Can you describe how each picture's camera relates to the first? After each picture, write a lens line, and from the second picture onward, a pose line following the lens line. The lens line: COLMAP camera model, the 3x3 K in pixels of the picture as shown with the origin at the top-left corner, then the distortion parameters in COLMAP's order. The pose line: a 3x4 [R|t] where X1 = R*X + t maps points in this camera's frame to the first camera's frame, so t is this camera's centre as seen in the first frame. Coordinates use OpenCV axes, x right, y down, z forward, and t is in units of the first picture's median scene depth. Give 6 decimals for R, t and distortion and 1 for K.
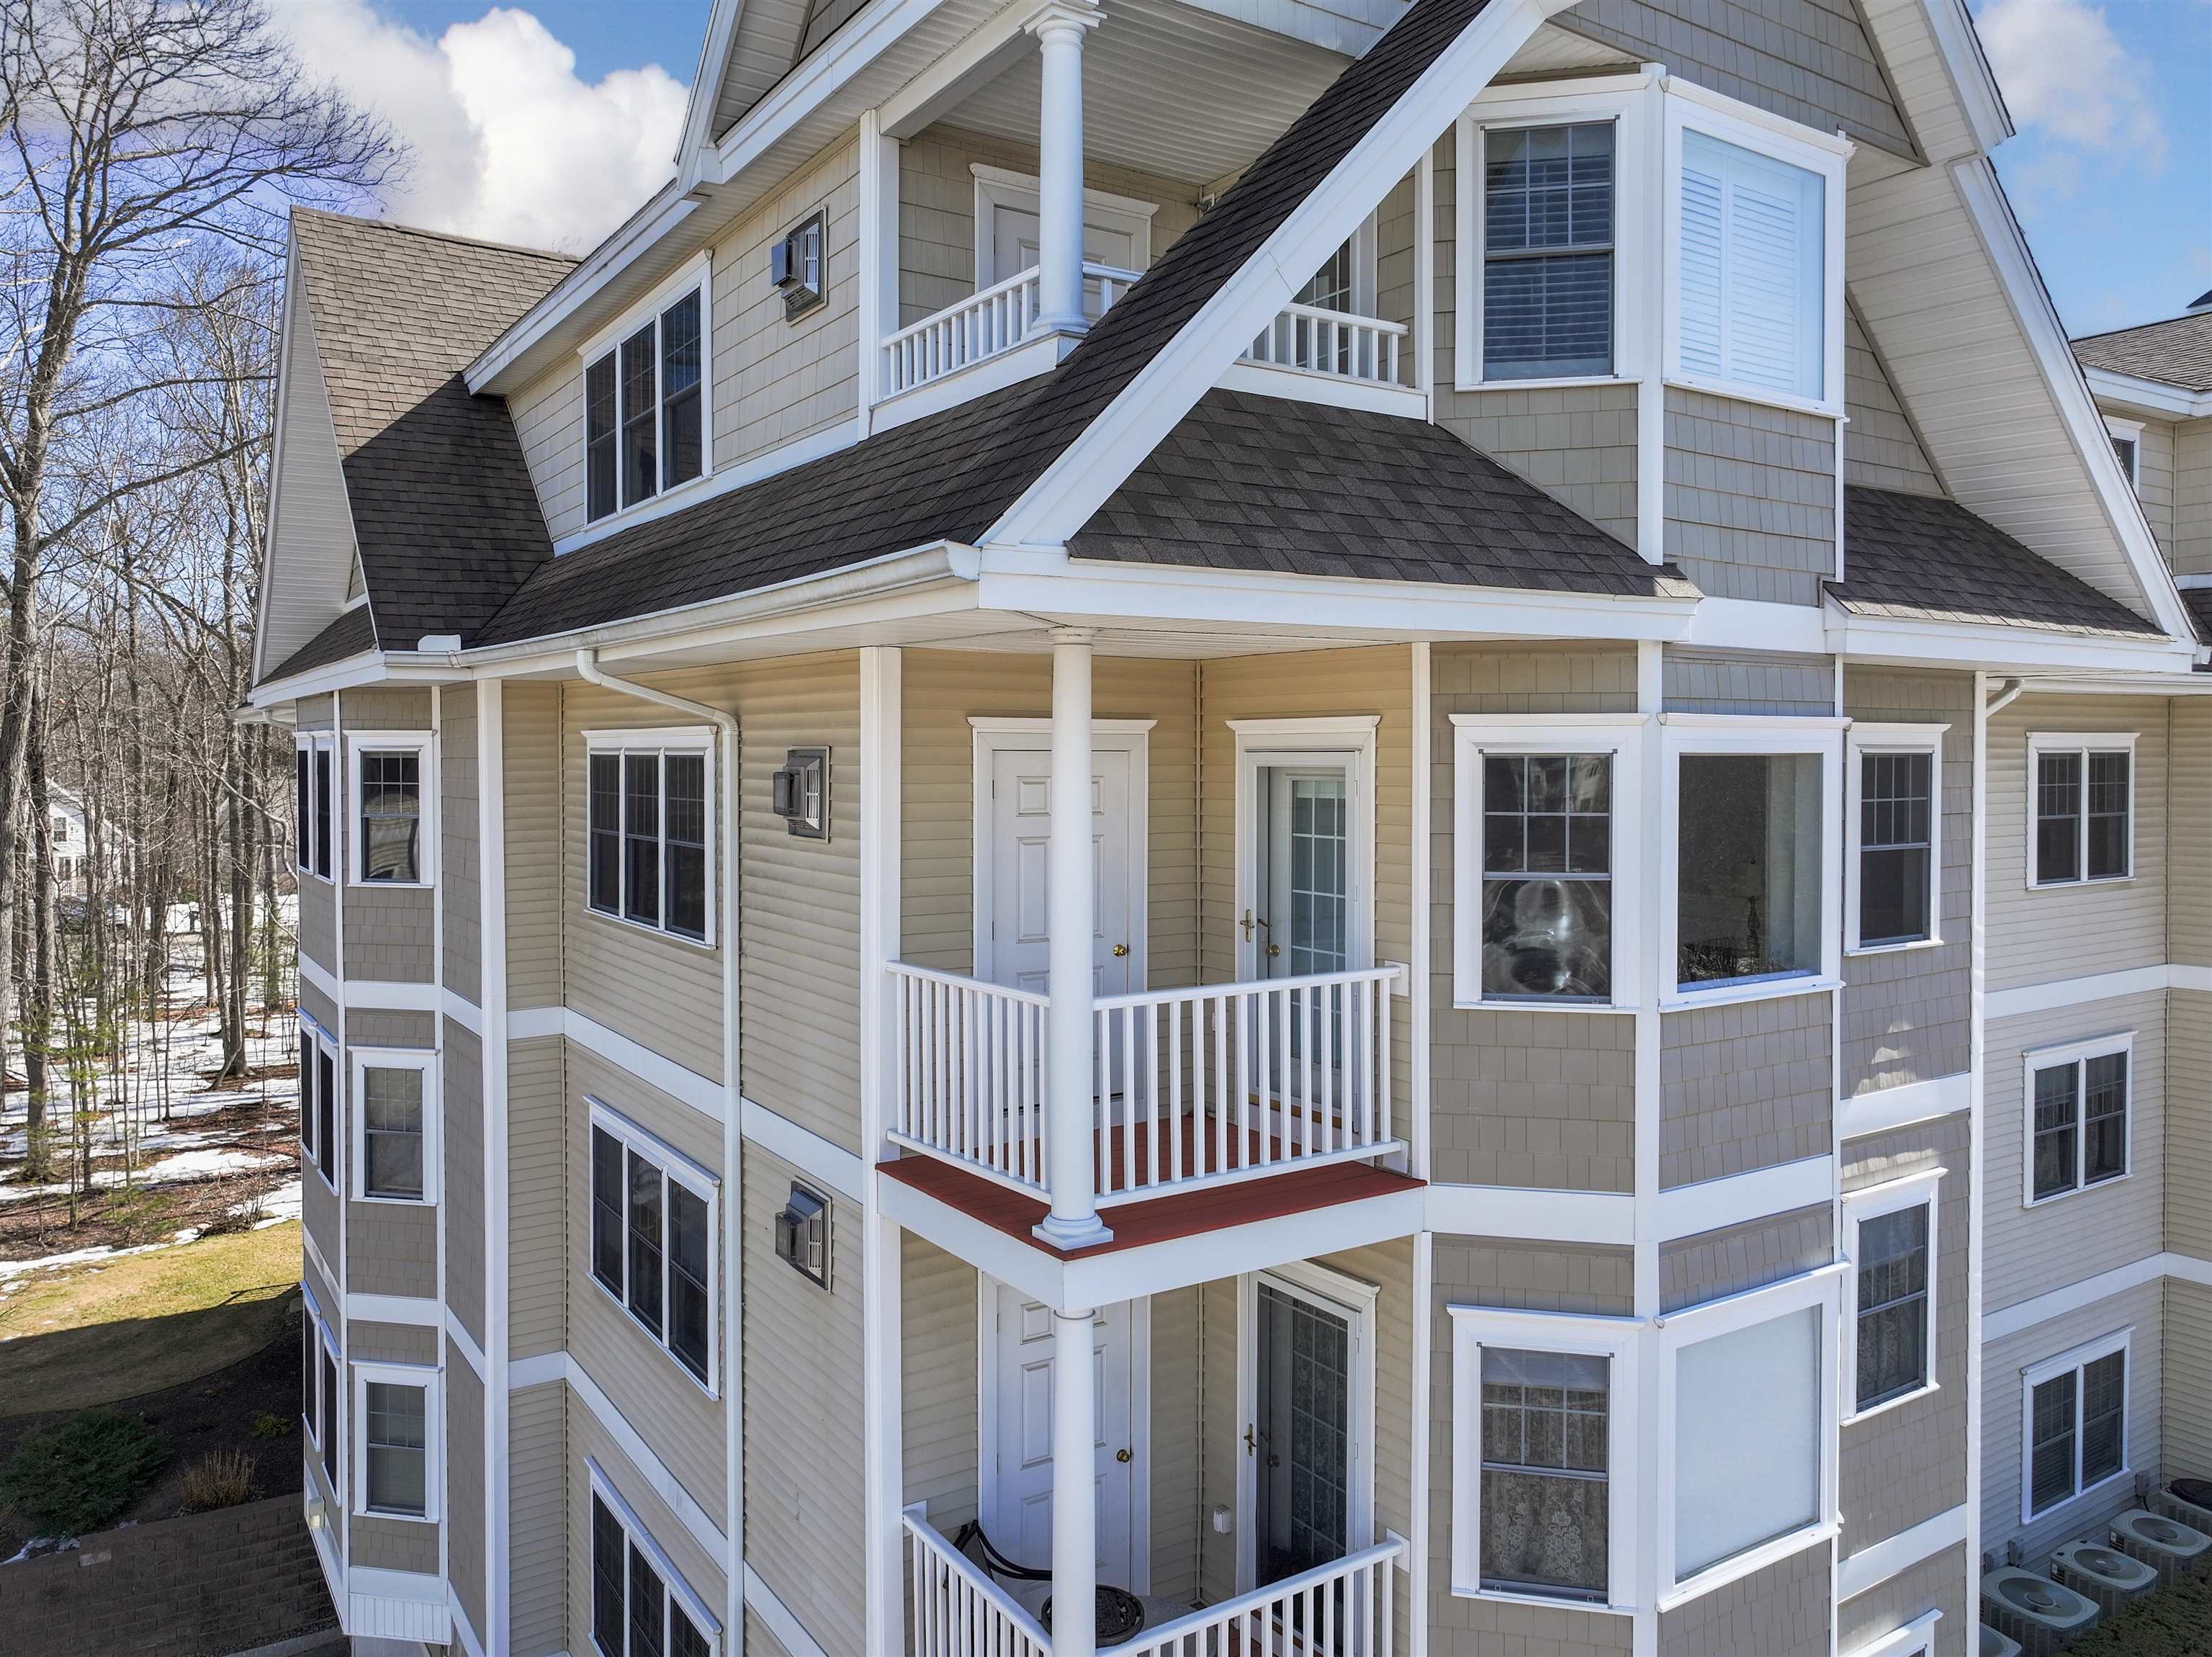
lens RADIAL K [[1571.2, 0, 1061.0], [0, 1571.2, 819.1], [0, 0, 1]] dist [0.000906, 0.074349]
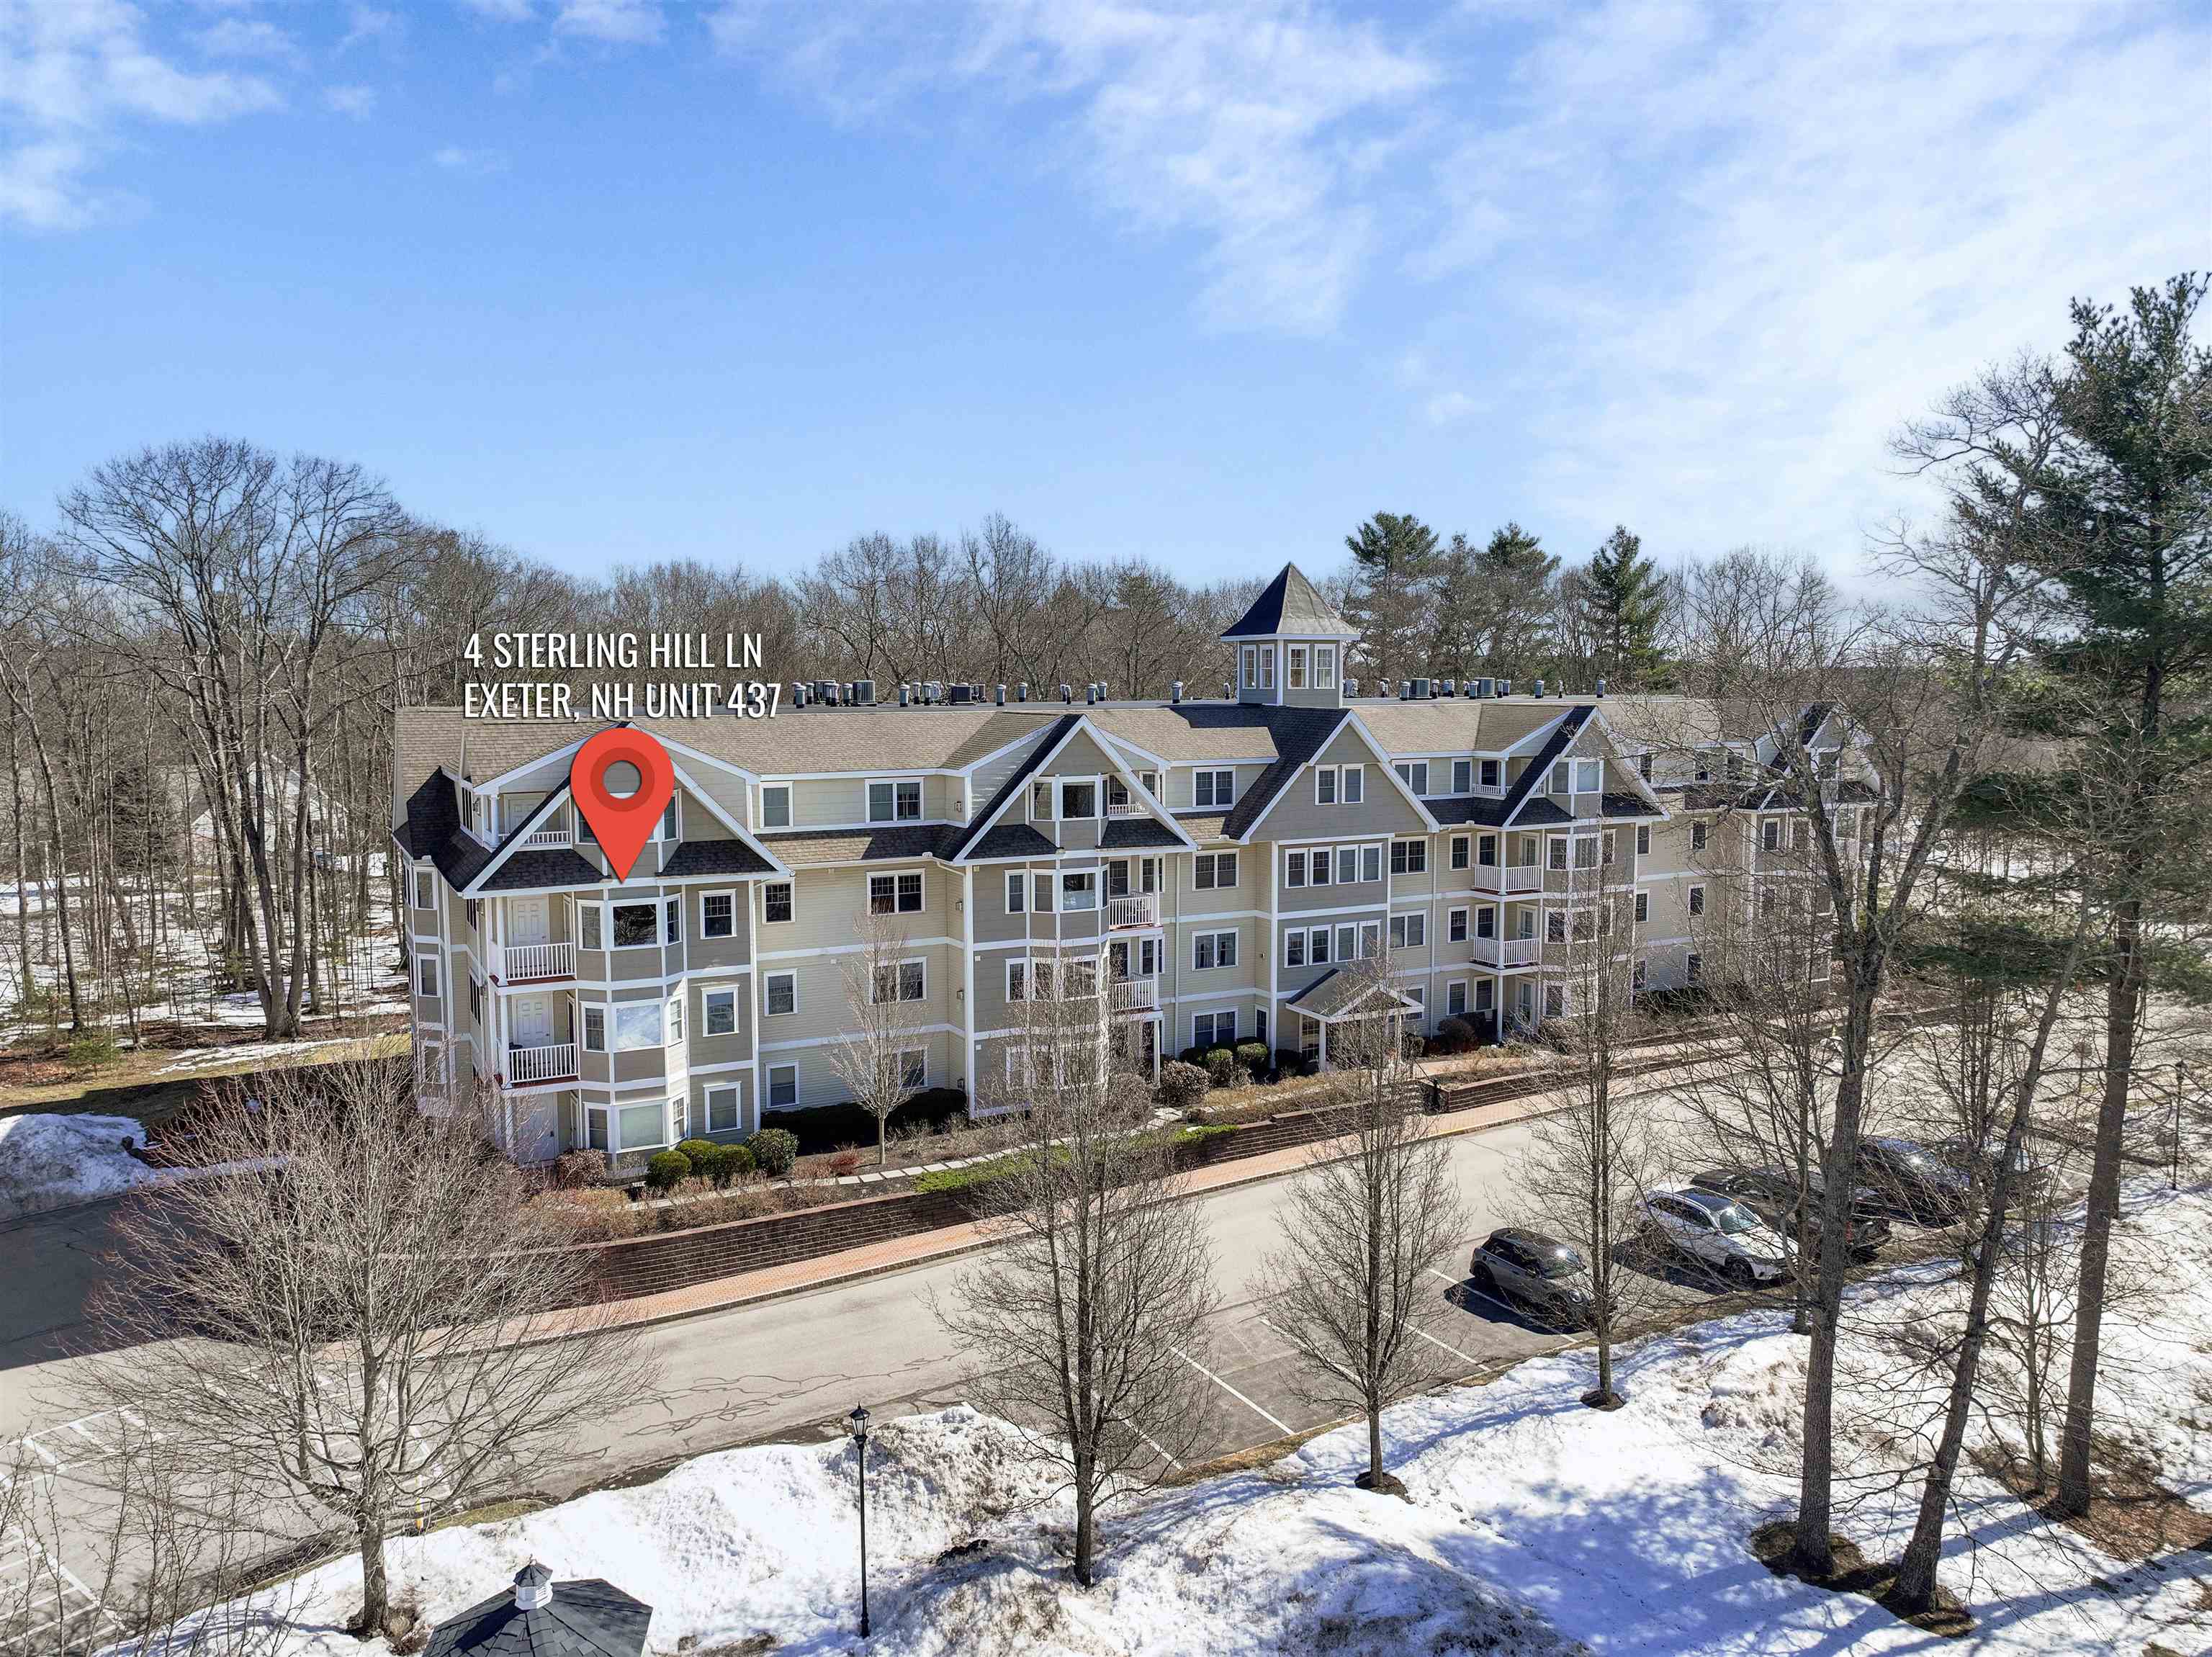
lens RADIAL K [[1524.6, 0, 1020.7], [0, 1524.6, 821.1], [0, 0, 1]] dist [0.006937, 0.001592]
pose [[0.993823, 0.006759, -0.110769, 2.087286], [-0.001180, 0.998731, 0.050355, -0.535008], [0.110969, -0.049914, 0.992570, -3.663677]]
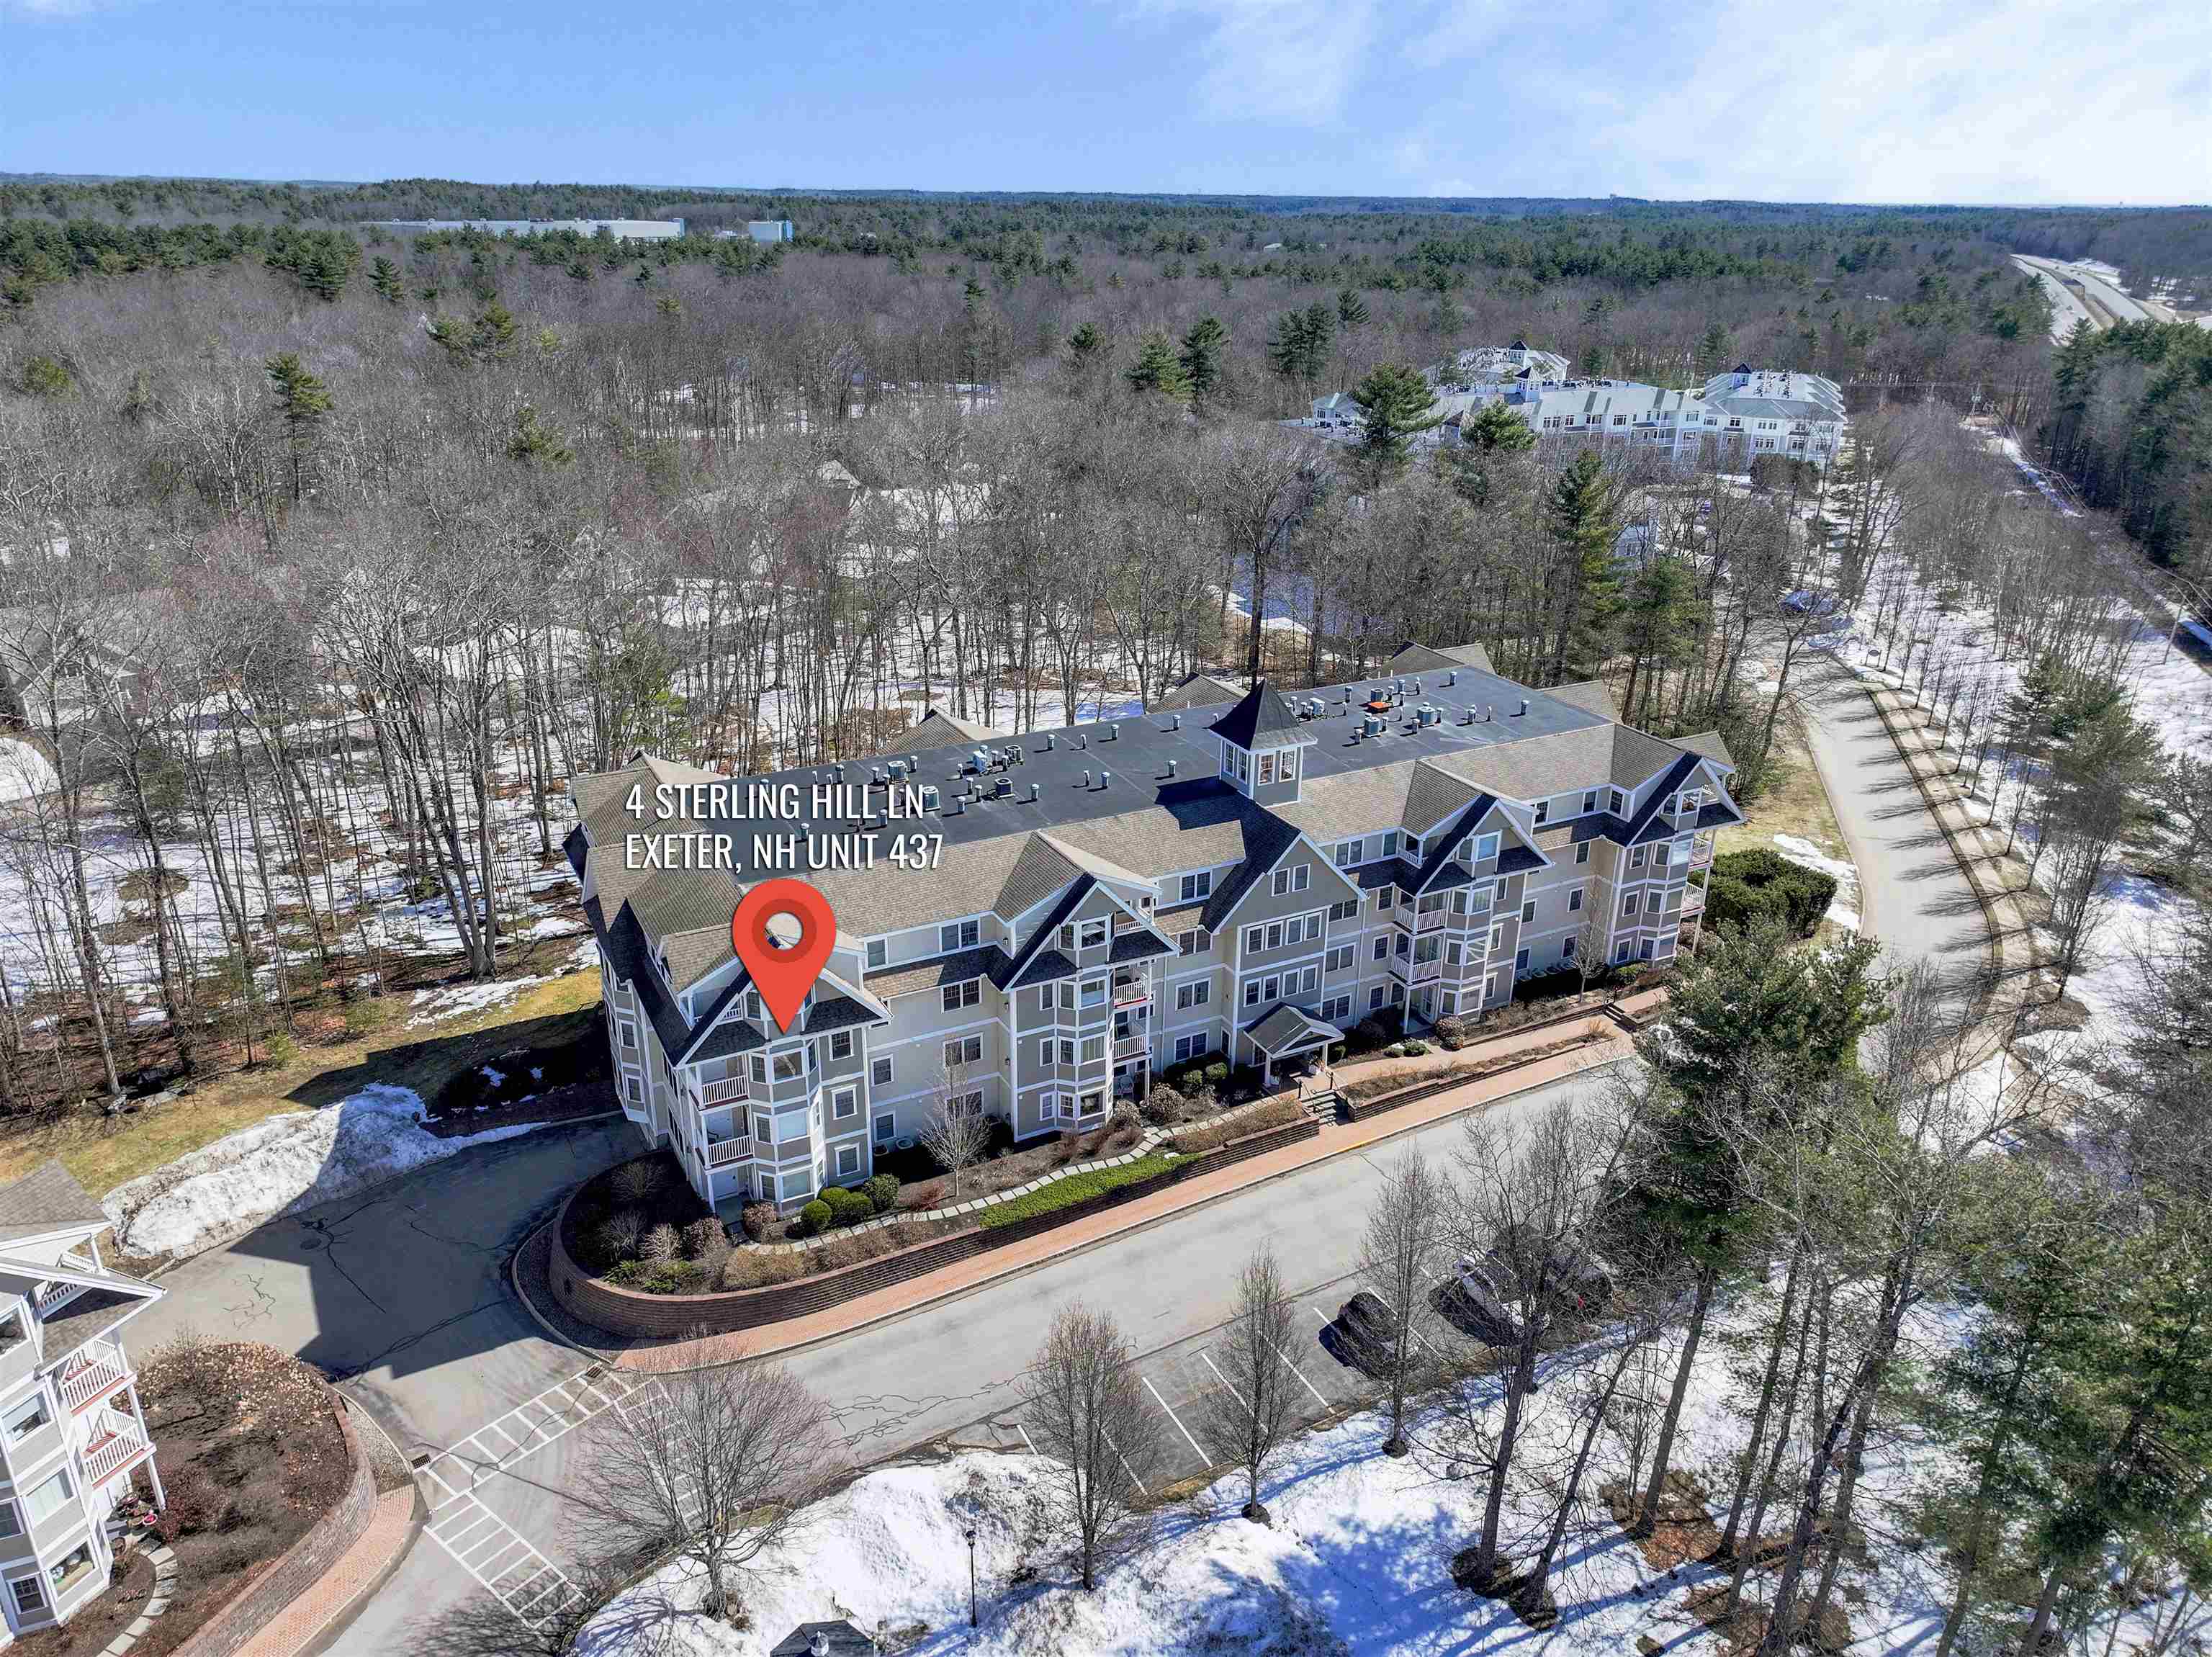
lens RADIAL K [[1495.4, 0, 1002.1], [0, 1495.4, 823.1], [0, 0, 1]] dist [0.002685, -0.000402]
pose [[0.990907, 0.040405, -0.128338, 2.165048], [0.003451, 0.945899, 0.324442, -3.203119], [0.134504, -0.321934, 0.937159, -4.983026]]
